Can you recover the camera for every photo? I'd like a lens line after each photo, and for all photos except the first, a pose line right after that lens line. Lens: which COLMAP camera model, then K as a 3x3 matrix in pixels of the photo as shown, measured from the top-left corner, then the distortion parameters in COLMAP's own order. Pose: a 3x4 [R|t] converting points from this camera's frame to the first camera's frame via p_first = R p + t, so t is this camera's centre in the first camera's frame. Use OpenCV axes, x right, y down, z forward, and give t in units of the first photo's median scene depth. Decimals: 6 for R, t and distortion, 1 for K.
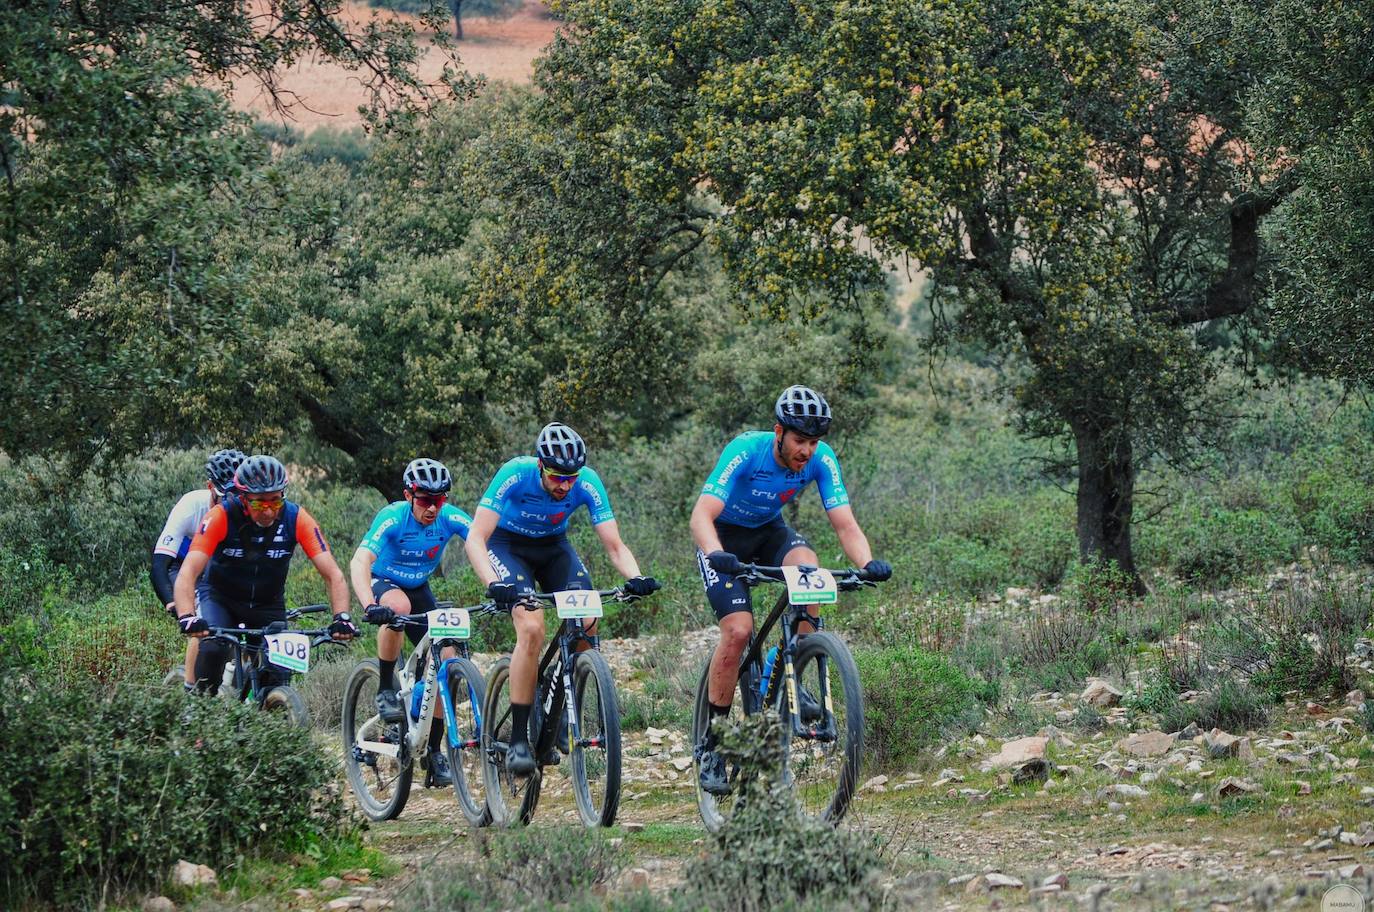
lens RADIAL K [[6137.1, 0, 662.1], [0, 6137.1, 457.6], [0, 0, 1]] dist [1.292669, -0.789309]
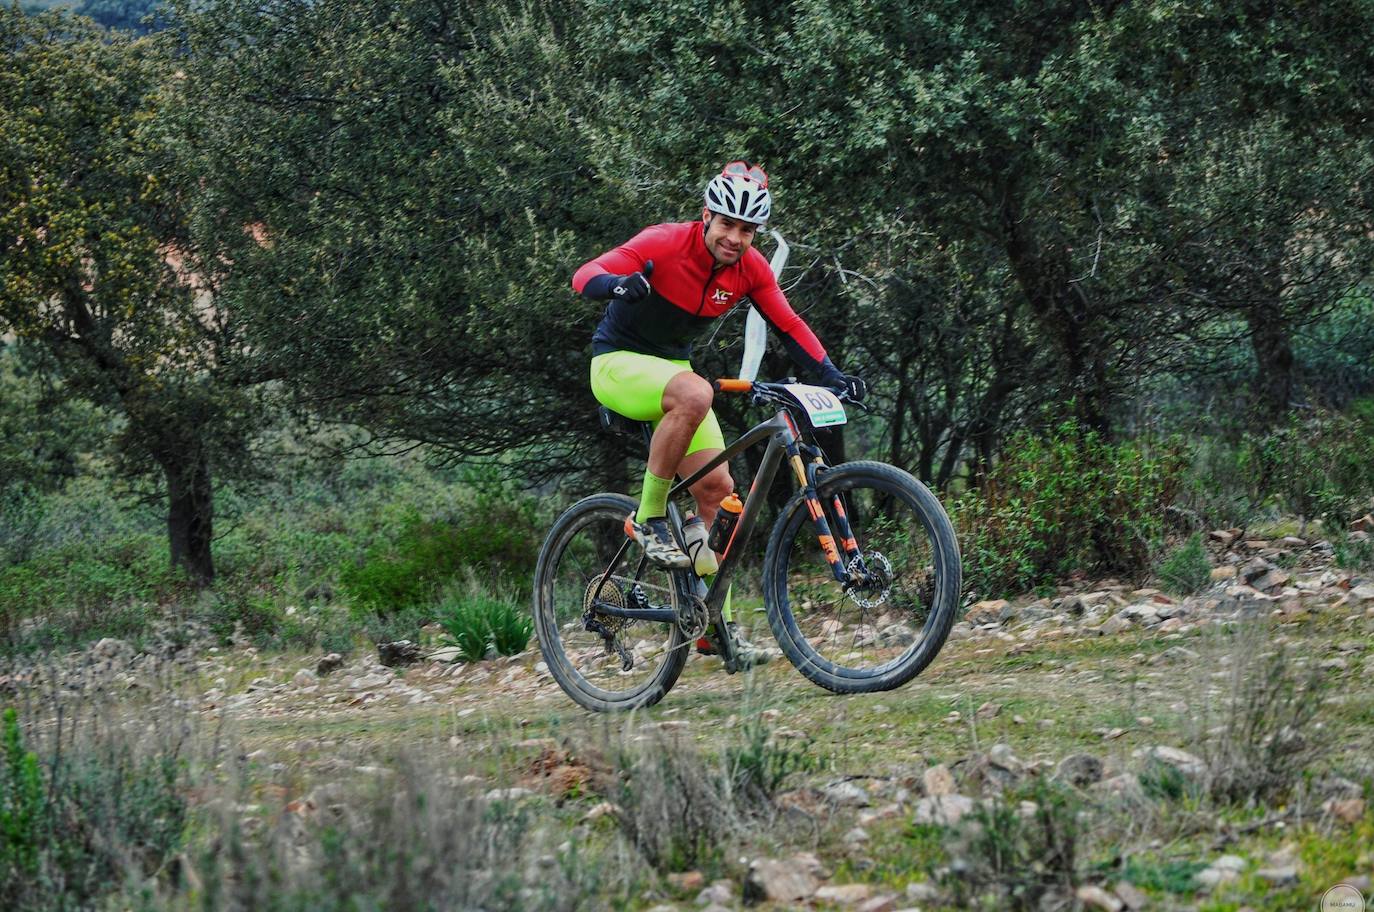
lens RADIAL K [[5952.3, 0, 687.0], [0, 5952.3, 456.0], [0, 0, 1]] dist [1.011431, 10.653004]
pose [[0.994882, -0.028523, 0.096930, 0.056496], [0.030358, 0.999386, -0.017507, 0.018646], [-0.096371, 0.020360, 0.995137, -0.258803]]
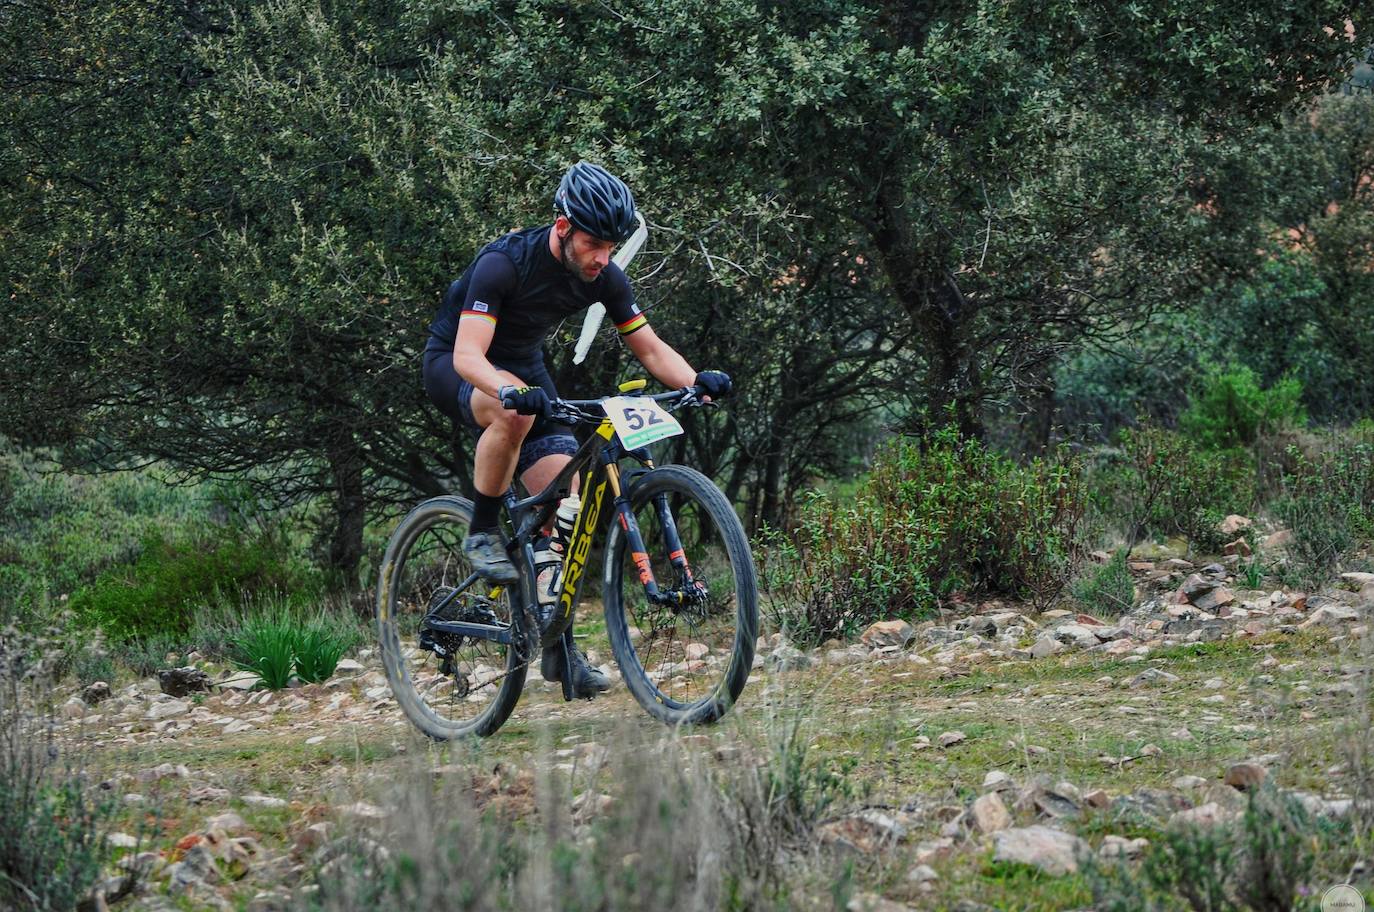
lens RADIAL K [[5952.3, 0, 687.0], [0, 5952.3, 456.0], [0, 0, 1]] dist [1.011431, 10.653004]
pose [[0.985245, -0.015885, 0.170412, 0.030410], [0.020577, 0.999455, -0.025799, 0.022998], [-0.169909, 0.028925, 0.985035, -0.178457]]
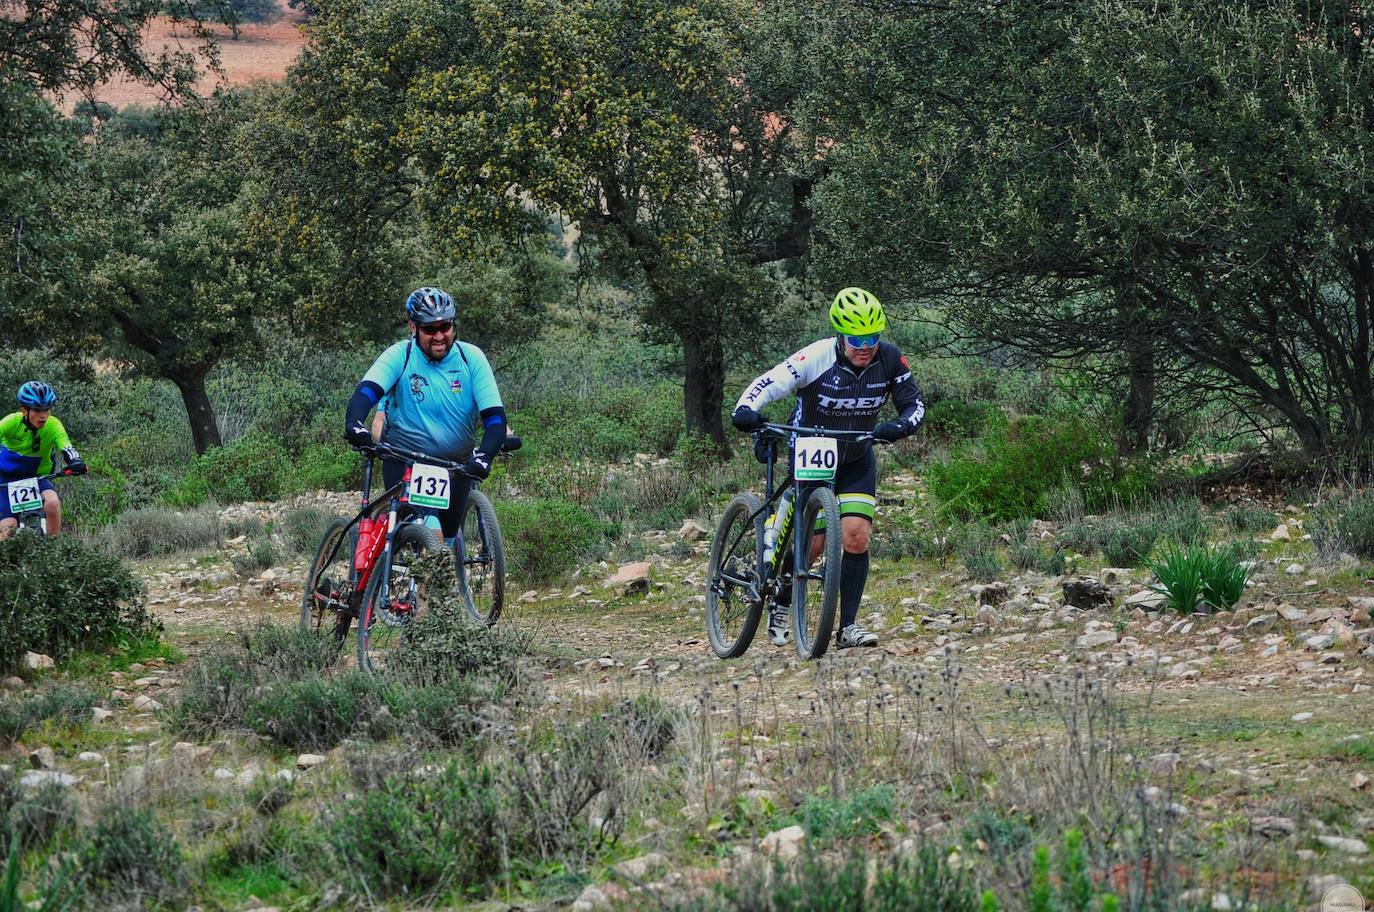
lens RADIAL K [[4692.3, 0, 667.2], [0, 4692.3, 453.8], [0, 0, 1]] dist [0.461363, 2.138693]
pose [[0.998358, -0.000134, 0.057286, 0.003460], [-0.001164, 0.999743, 0.022637, -0.002782], [-0.057274, -0.022666, 0.998101, -0.049384]]
